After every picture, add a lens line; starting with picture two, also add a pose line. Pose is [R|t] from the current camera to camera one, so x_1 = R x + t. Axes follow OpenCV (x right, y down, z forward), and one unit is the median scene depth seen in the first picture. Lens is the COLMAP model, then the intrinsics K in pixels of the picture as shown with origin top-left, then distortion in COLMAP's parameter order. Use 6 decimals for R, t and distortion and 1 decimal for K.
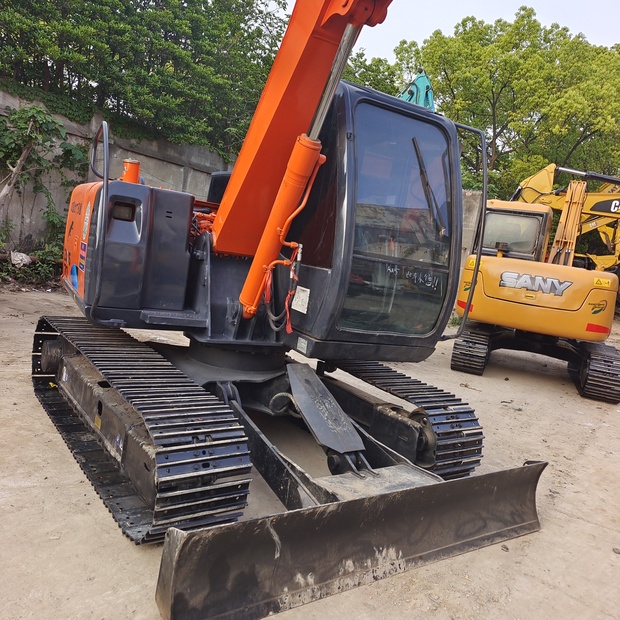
lens RADIAL K [[563.5, 0, 310.0], [0, 563.5, 310.0], [0, 0, 1]] dist [0.007251, 0.016866]
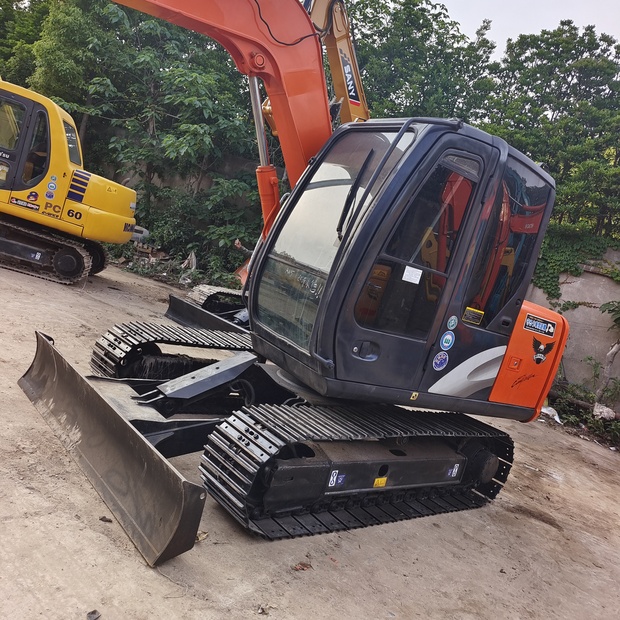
lens RADIAL K [[562.1, 0, 310.0], [0, 562.1, 310.0], [0, 0, 1]] dist [0.029464, 0.006168]
pose [[0.142848, -0.019482, -0.989553, 1.370094], [-0.387239, 0.919005, -0.073993, 0.061584], [0.910846, 0.393763, 0.123734, 1.122872]]
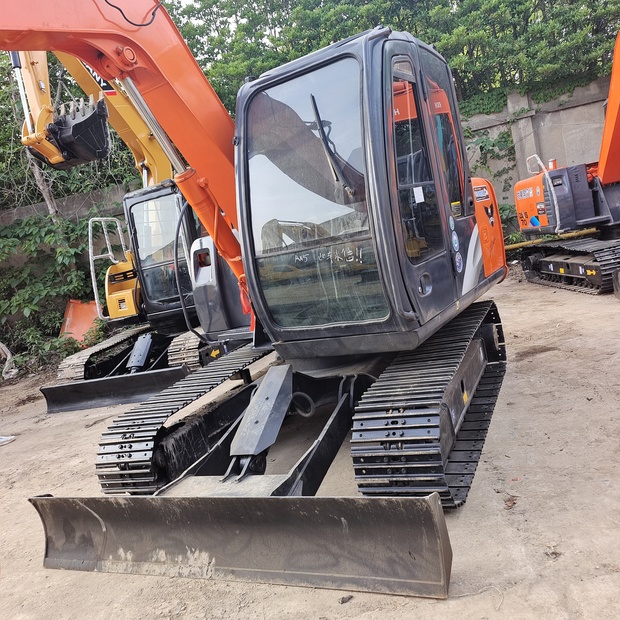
lens RADIAL K [[562.0, 0, 313.5], [0, 562.0, 314.1], [0, 0, 1]] dist [0.028369, 0.011407]
pose [[0.456264, -0.131679, -0.880047, 1.117403], [0.182481, 0.981817, -0.052298, 0.080628], [0.870933, -0.136730, 0.471997, 0.697668]]
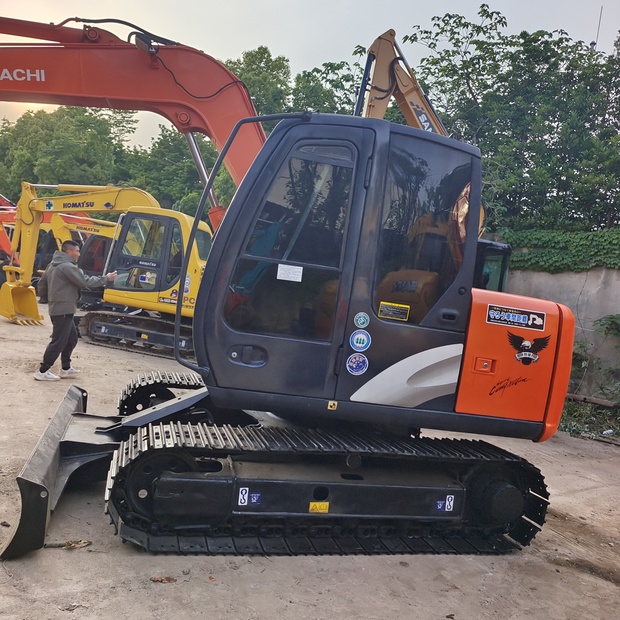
lens RADIAL K [[559.1, 0, 307.5], [0, 559.1, 309.0], [0, 0, 1]] dist [0.032043, -0.000302]
pose [[-0.283255, -0.167878, -0.944237, 1.284840], [-0.300931, 0.950393, -0.078698, -0.024931], [0.910608, 0.261859, -0.319724, 1.820879]]
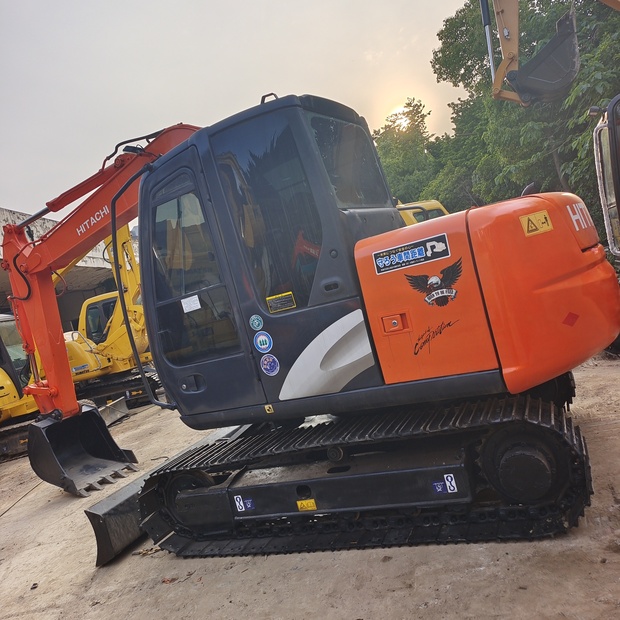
lens RADIAL K [[559.1, 0, 307.5], [0, 559.1, 309.0], [0, 0, 1]] dist [0.032043, -0.000302]
pose [[-0.856282, 0.089642, -0.508669, 0.673593], [0.067897, 0.995814, 0.061195, -0.212142], [0.512026, 0.017864, -0.858784, 2.574301]]
